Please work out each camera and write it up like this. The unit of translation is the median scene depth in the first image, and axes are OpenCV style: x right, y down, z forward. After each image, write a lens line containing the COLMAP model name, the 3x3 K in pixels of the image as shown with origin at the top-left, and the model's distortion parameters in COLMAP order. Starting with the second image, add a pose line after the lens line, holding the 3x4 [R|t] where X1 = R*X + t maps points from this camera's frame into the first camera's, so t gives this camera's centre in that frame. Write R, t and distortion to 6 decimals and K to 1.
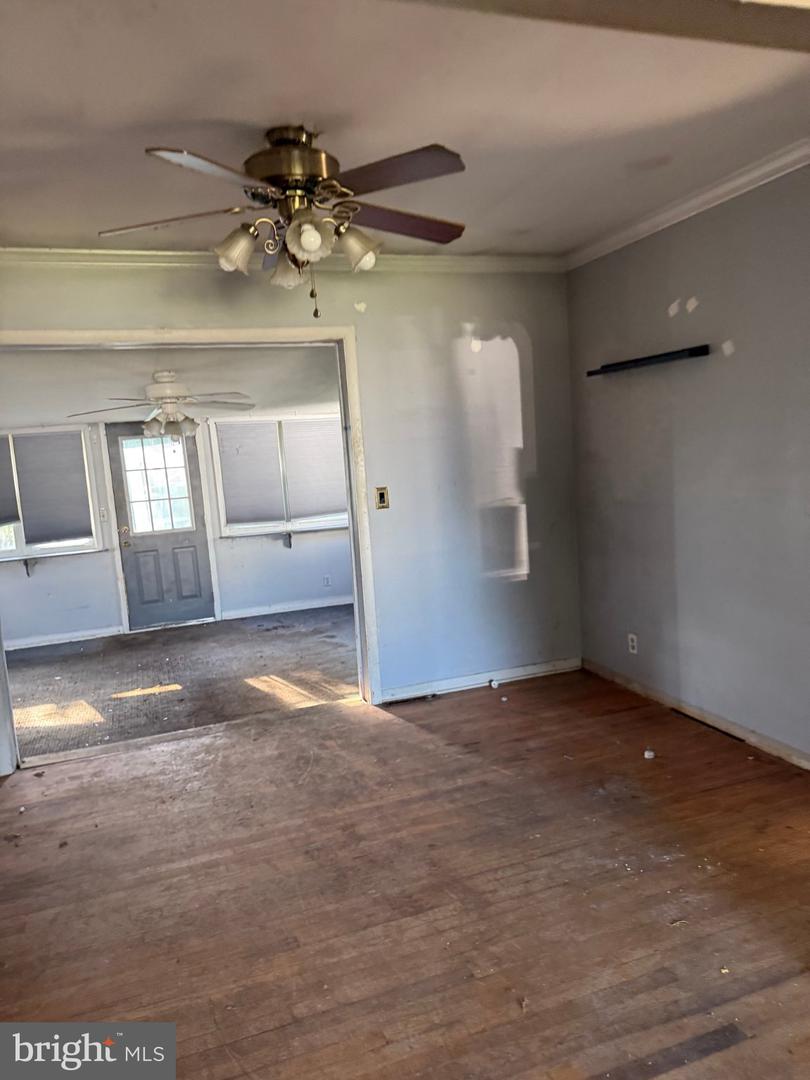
lens RADIAL K [[754.3, 0, 388.0], [0, 754.3, 539.1], [0, 0, 1]] dist [0.068111, -0.130190]
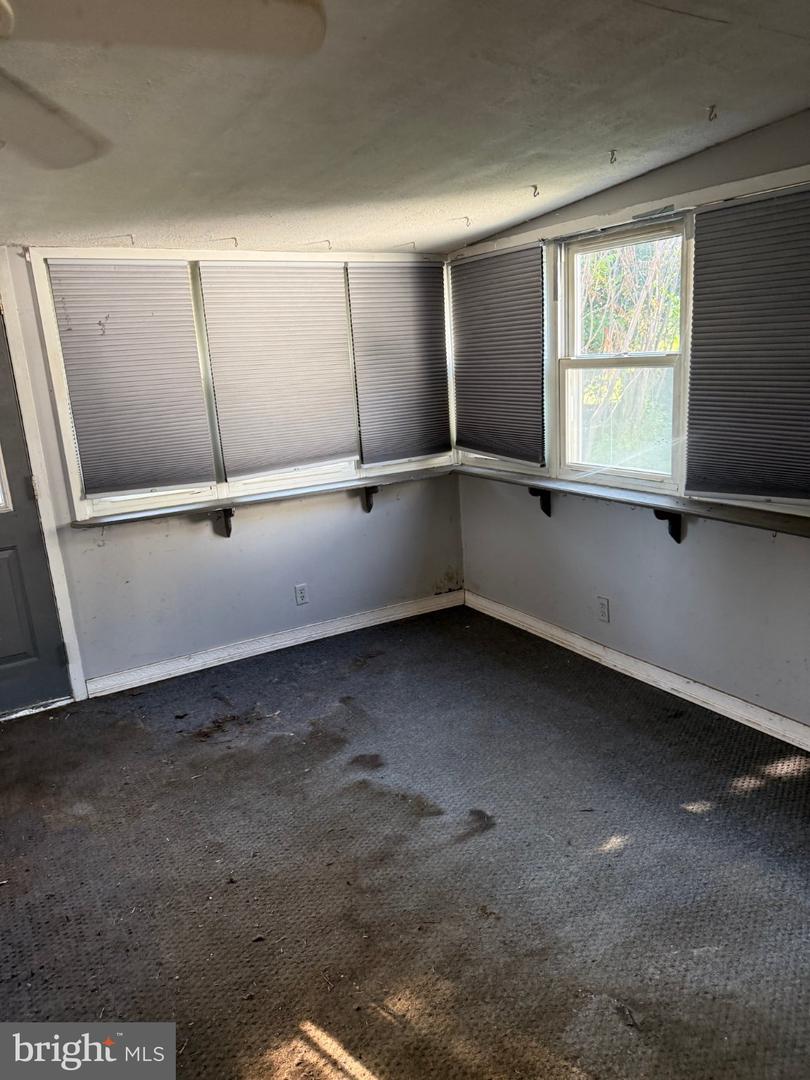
lens RADIAL K [[749.1, 0, 405.0], [0, 749.1, 540.0], [0, 0, 1]] dist [-0.000213, -0.088314]
pose [[0.975047, -0.044651, 0.217461, -0.126299], [0.020521, 0.993498, 0.111982, -0.038276], [-0.221047, -0.104725, 0.969624, 0.527302]]
